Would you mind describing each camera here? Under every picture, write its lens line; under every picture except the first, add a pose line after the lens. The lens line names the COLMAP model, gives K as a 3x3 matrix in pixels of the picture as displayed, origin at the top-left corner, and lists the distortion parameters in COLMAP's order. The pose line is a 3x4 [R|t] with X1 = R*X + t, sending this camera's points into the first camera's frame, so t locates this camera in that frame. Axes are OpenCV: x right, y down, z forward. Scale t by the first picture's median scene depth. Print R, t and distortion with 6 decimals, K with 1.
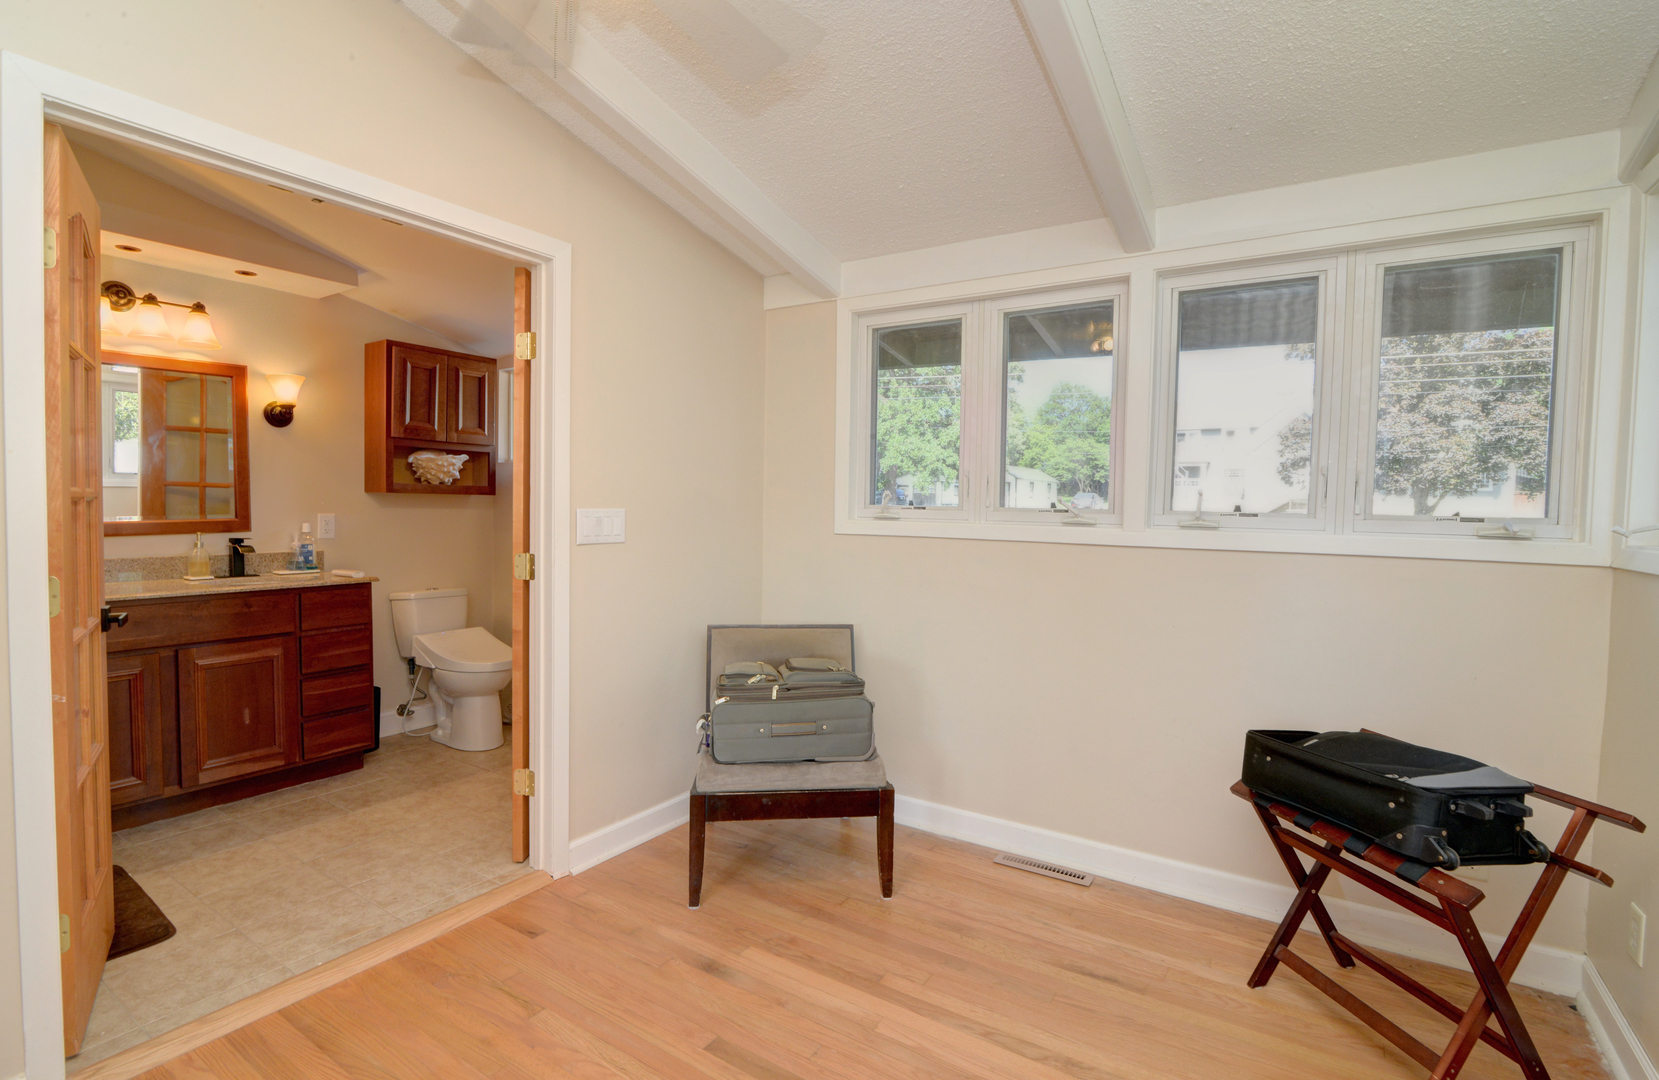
lens RADIAL K [[792.4, 0, 829.1], [0, 792.4, 537.2], [0, 0, 1]] dist [-0.016408, -0.001271]
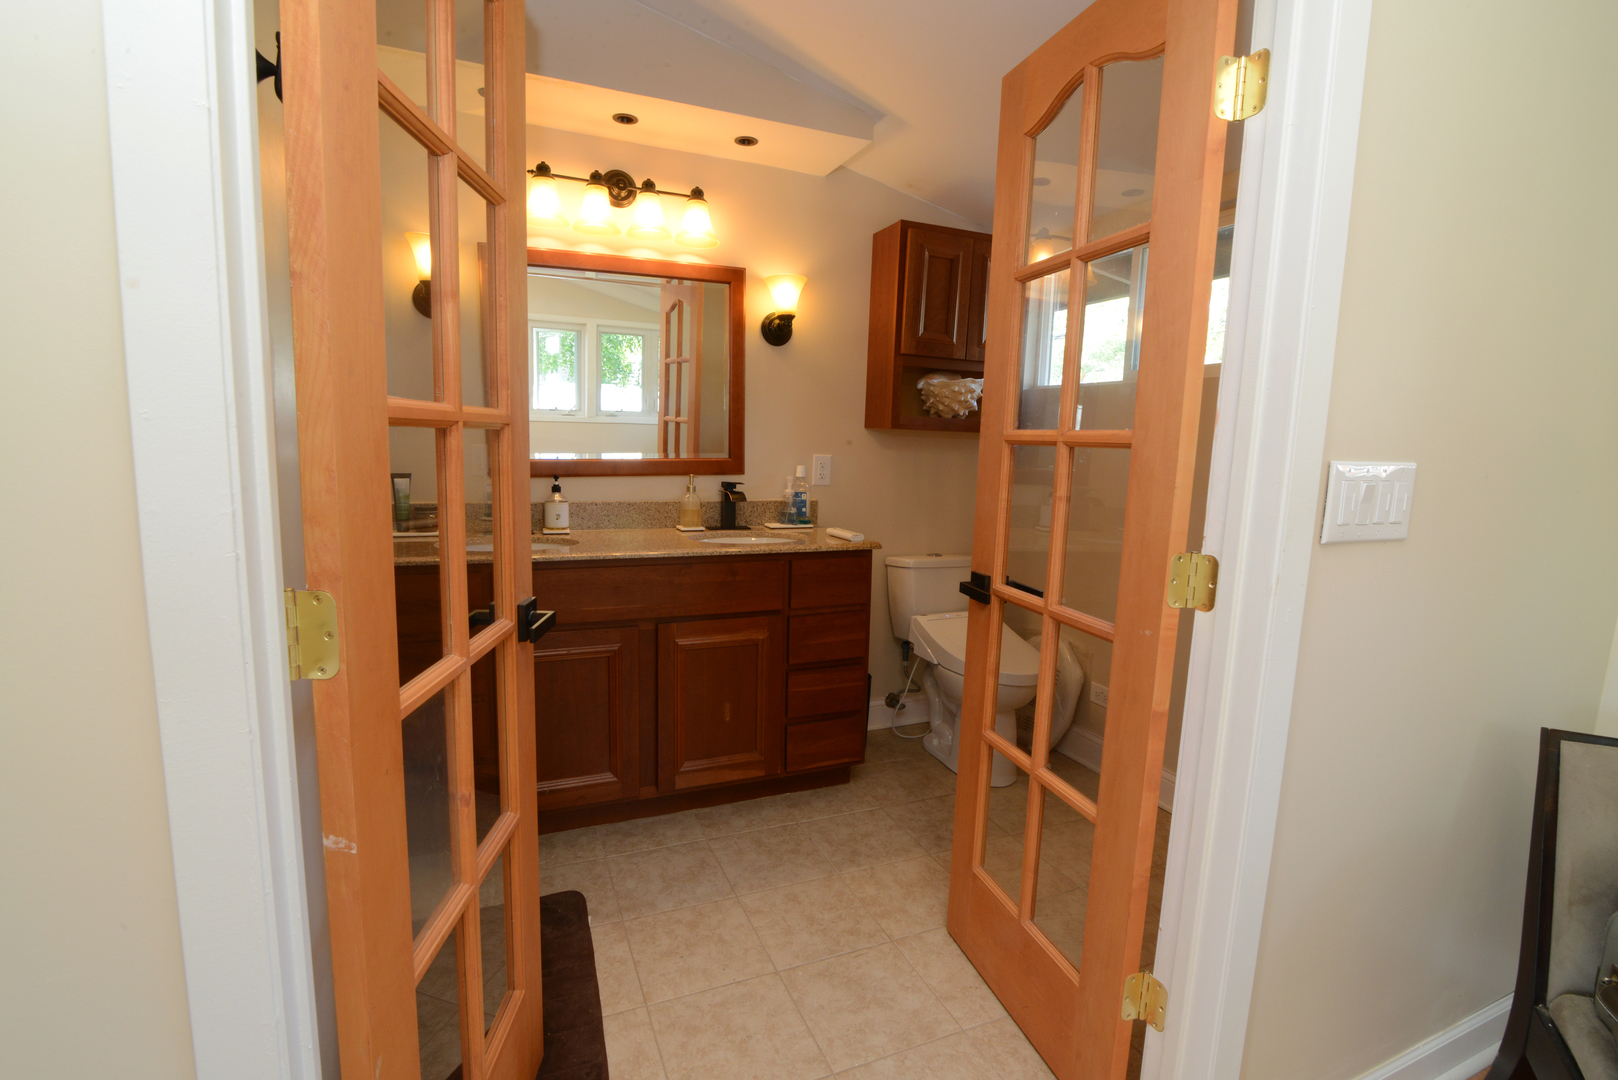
lens RADIAL K [[741.5, 0, 802.9], [0, 741.5, 539.6], [0, 0, 1]] dist [-0.021555, -0.000235]
pose [[0.834620, 0.084804, -0.544259, -0.259694], [-0.039239, 0.994721, 0.094821, -0.015860], [0.549427, -0.057783, 0.833542, 0.387852]]
